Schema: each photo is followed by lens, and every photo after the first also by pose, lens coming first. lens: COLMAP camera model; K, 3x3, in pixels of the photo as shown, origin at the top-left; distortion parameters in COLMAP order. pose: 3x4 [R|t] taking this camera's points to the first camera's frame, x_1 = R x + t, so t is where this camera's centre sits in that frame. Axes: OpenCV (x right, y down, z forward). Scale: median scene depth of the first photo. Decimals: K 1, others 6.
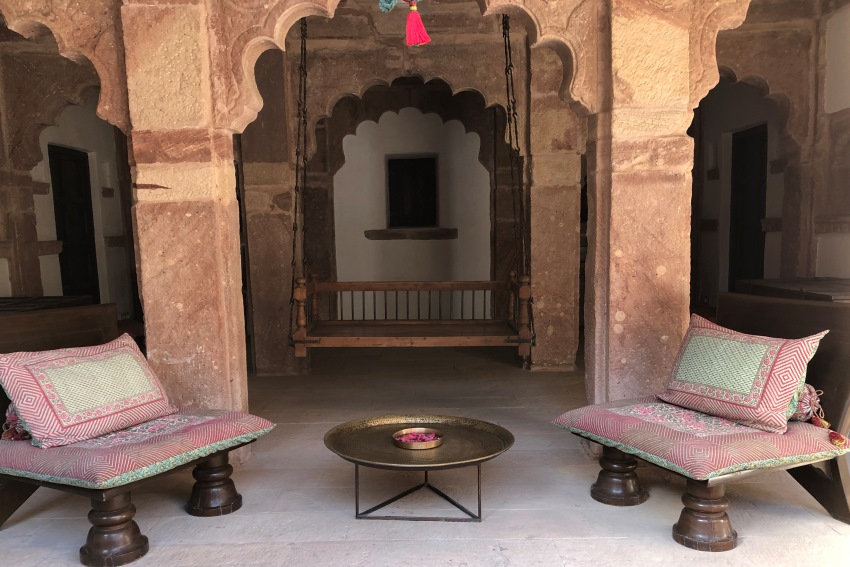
lens RADIAL K [[675.5, 0, 418.3], [0, 675.5, 314.4], [0, 0, 1]] dist [-0.003000, -0.024041]
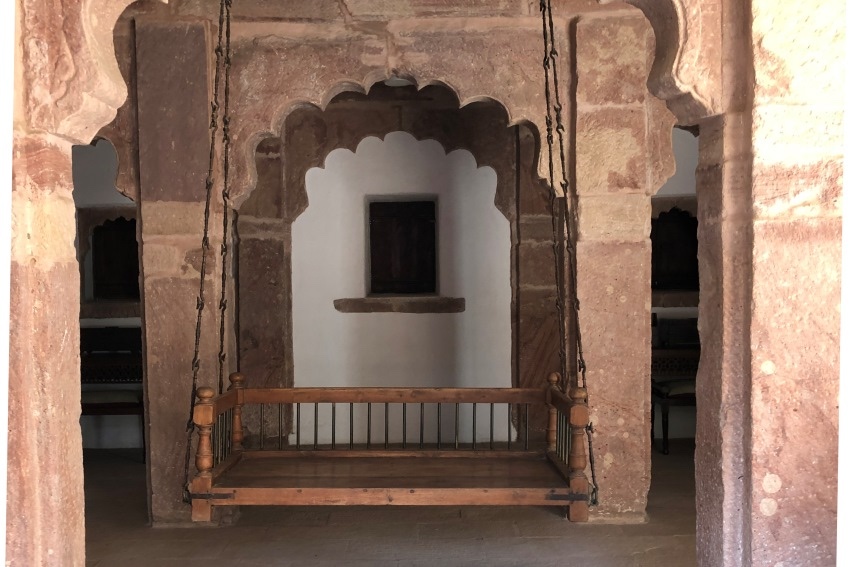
lens RADIAL K [[675.5, 0, 424.8], [0, 675.5, 283.9], [0, 0, 1]] dist [-0.003000, -0.024041]
pose [[0.999924, 0.011505, 0.004418, 0.015244], [-0.010896, 0.992804, -0.119256, -0.070499], [-0.005758, 0.119199, 0.992854, 0.362066]]
